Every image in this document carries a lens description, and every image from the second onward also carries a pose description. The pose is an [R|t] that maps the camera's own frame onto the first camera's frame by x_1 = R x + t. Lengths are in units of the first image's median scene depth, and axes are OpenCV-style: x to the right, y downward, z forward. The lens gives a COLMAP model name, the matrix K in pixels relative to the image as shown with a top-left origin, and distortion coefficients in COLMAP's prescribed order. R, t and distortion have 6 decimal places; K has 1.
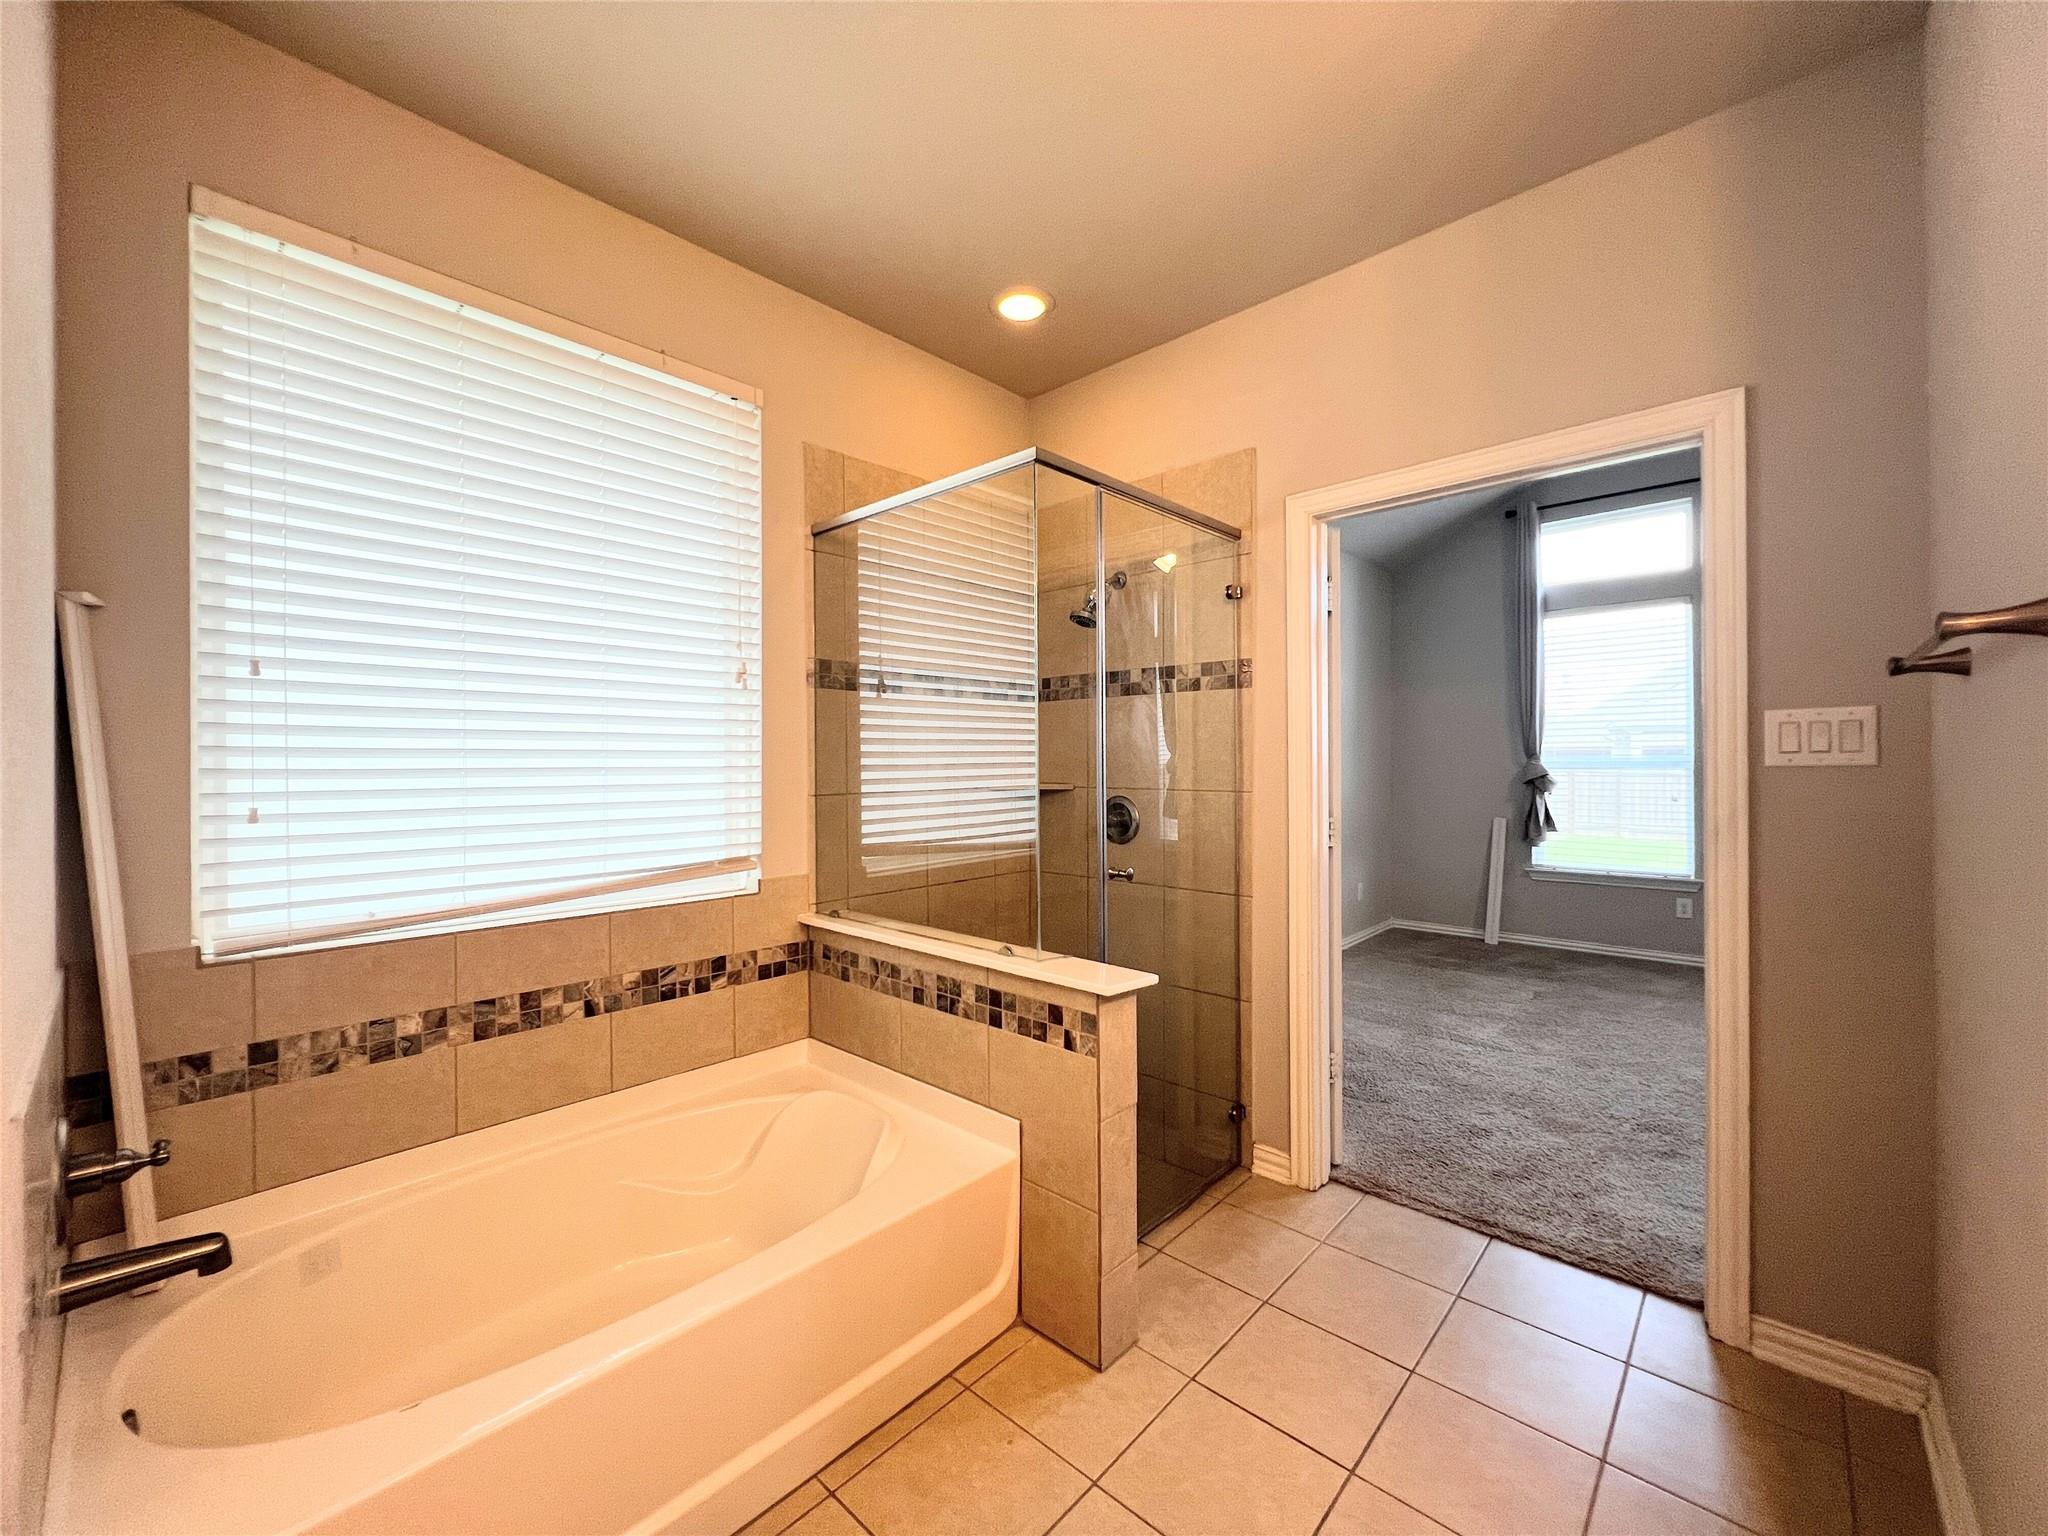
lens RADIAL K [[823.1, 0, 1018.2], [0, 823.1, 764.2], [0, 0, 1]] dist [-0.001561, 0.000101]
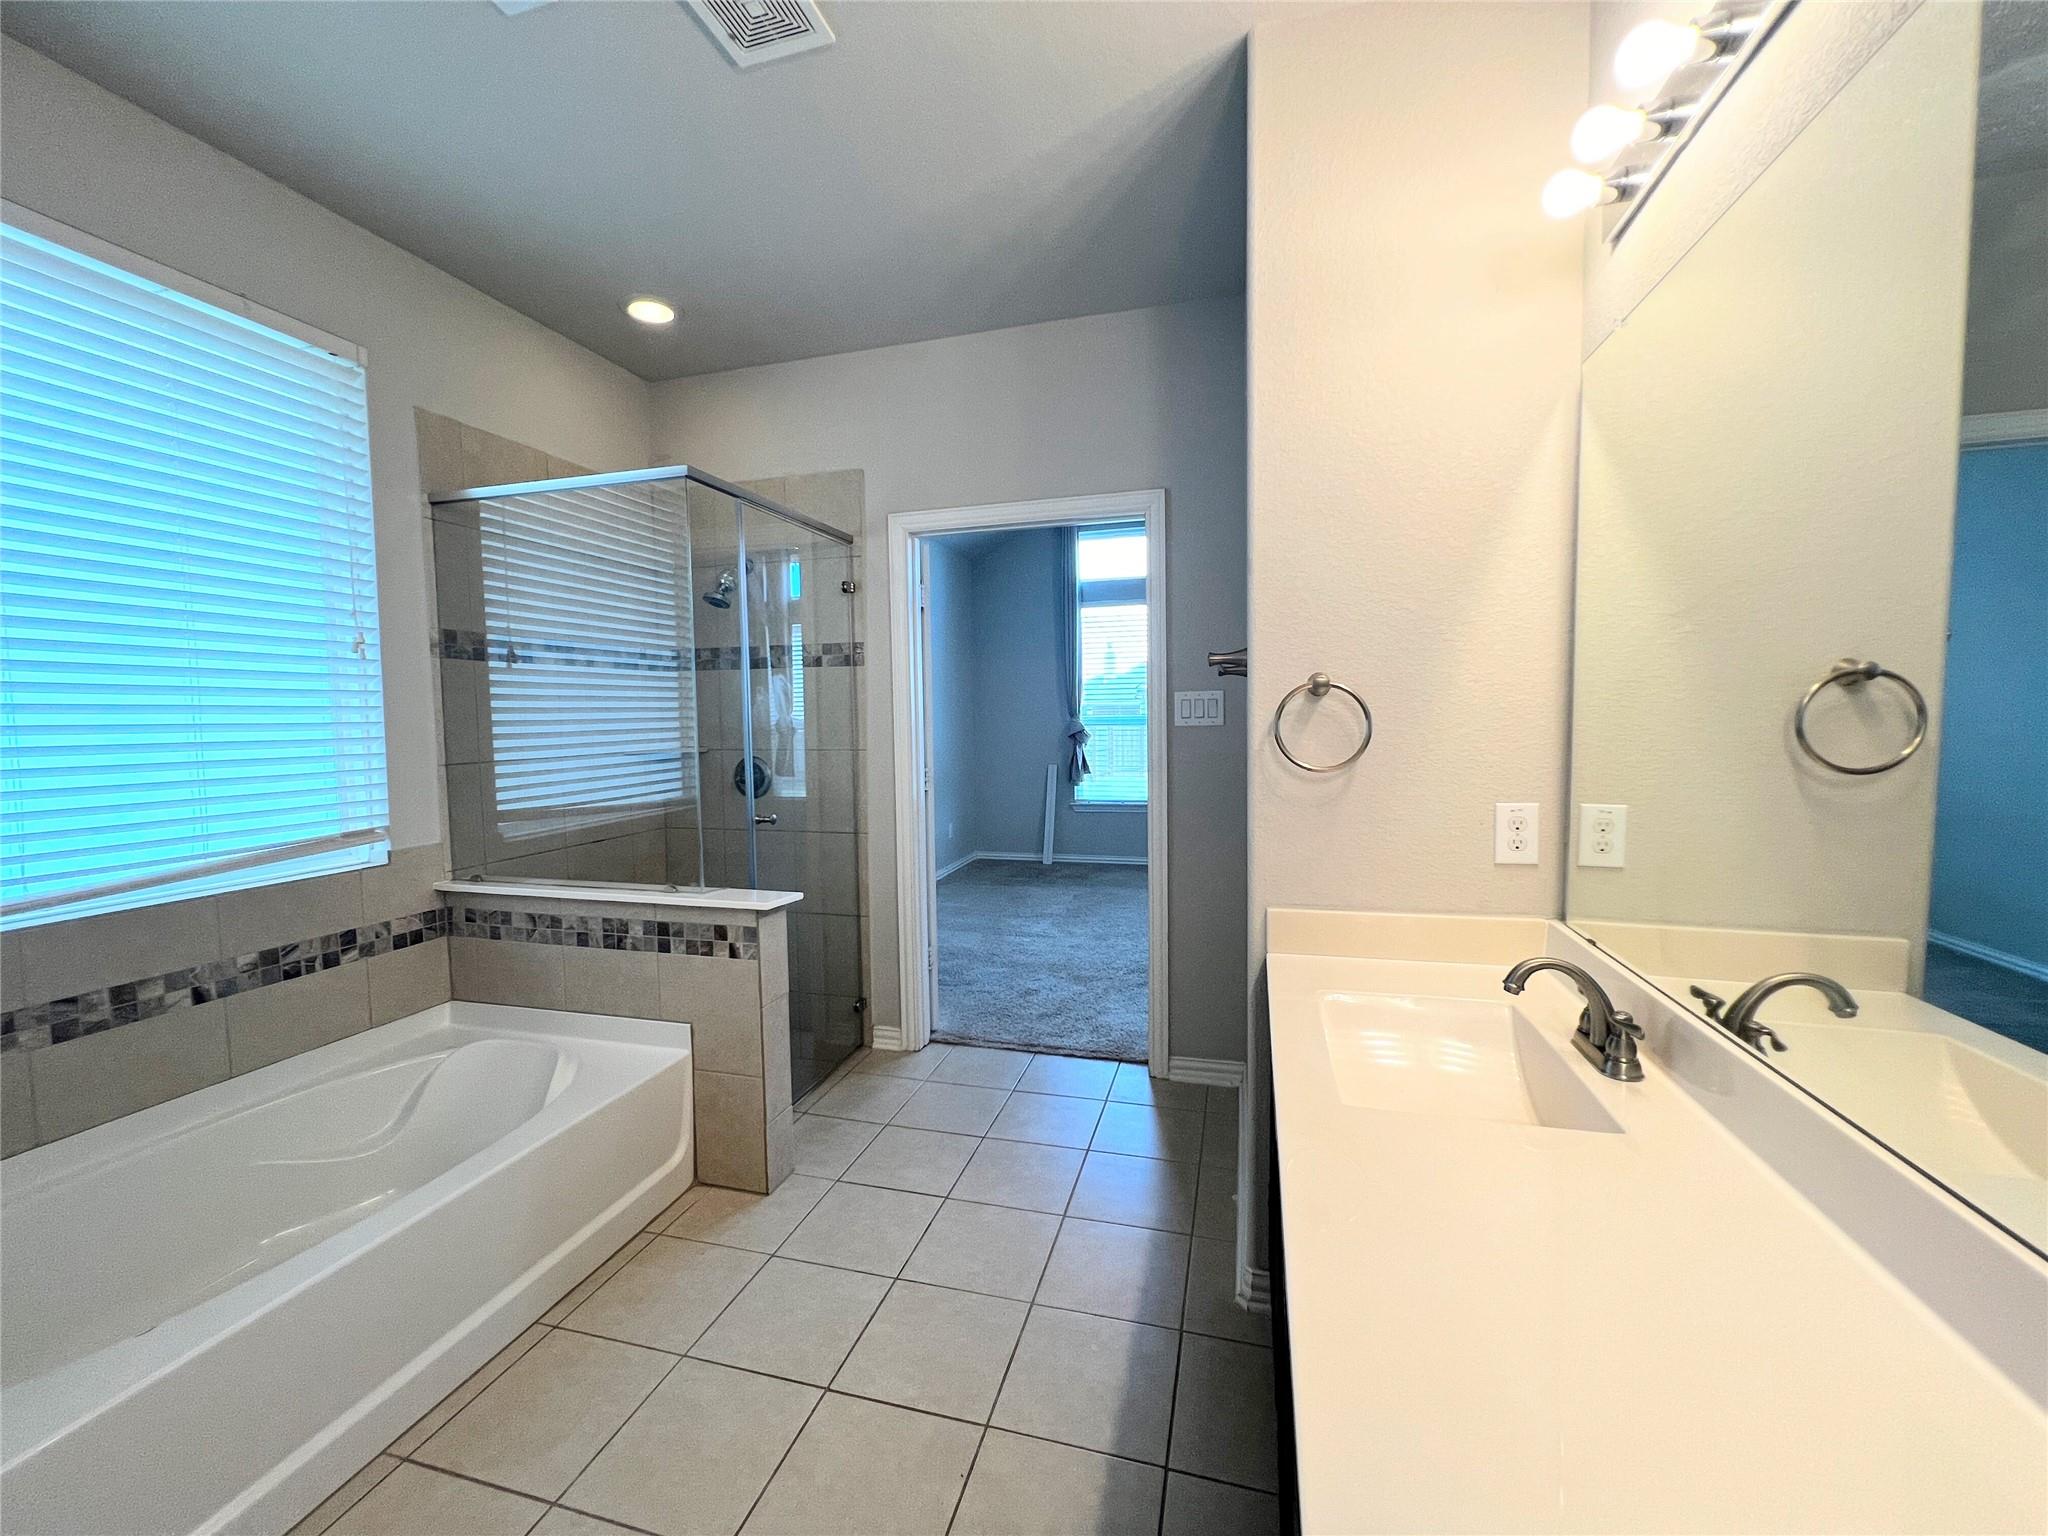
lens RADIAL K [[821.4, 0, 1019.9], [0, 821.4, 765.5], [0, 0, 1]] dist [-0.002177, 0.001173]
pose [[0.888595, -0.035416, 0.457324, -0.086248], [0.011070, 0.998380, 0.055807, -0.010462], [-0.458559, -0.044527, 0.887548, -0.232834]]
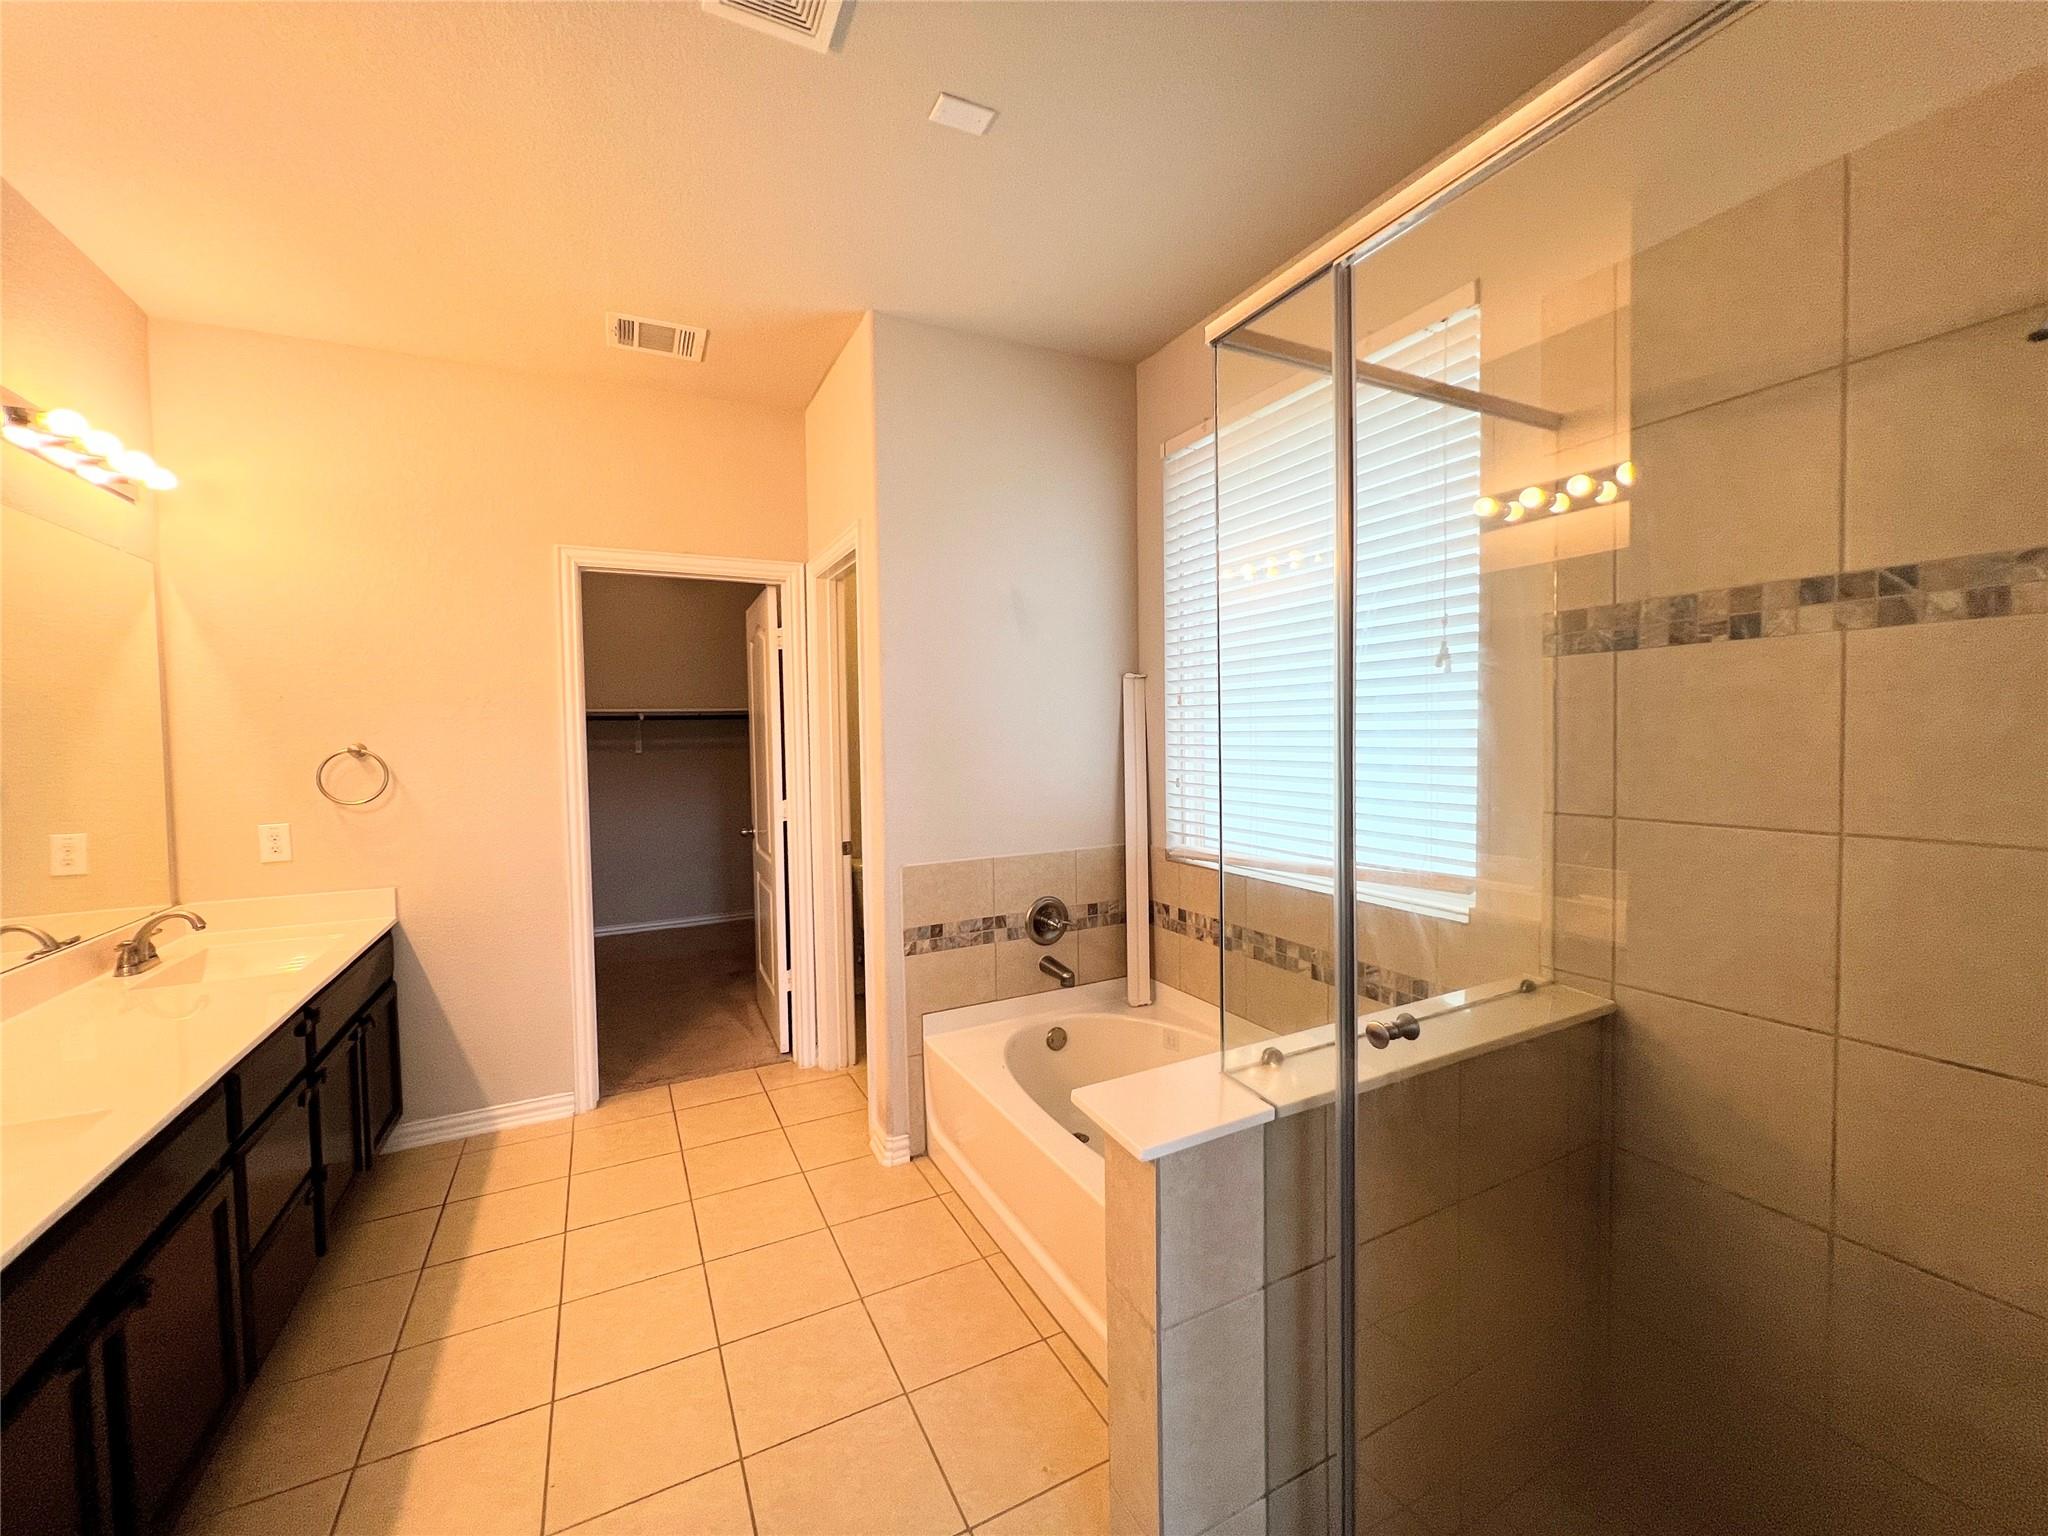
lens RADIAL K [[821.4, 0, 1019.9], [0, 821.4, 765.5], [0, 0, 1]] dist [-0.002177, 0.001173]
pose [[-0.345915, 0.051222, -0.936867, 0.582598], [0.017219, 0.998687, 0.048244, -0.045460], [0.938108, 0.000556, -0.346343, 0.870184]]
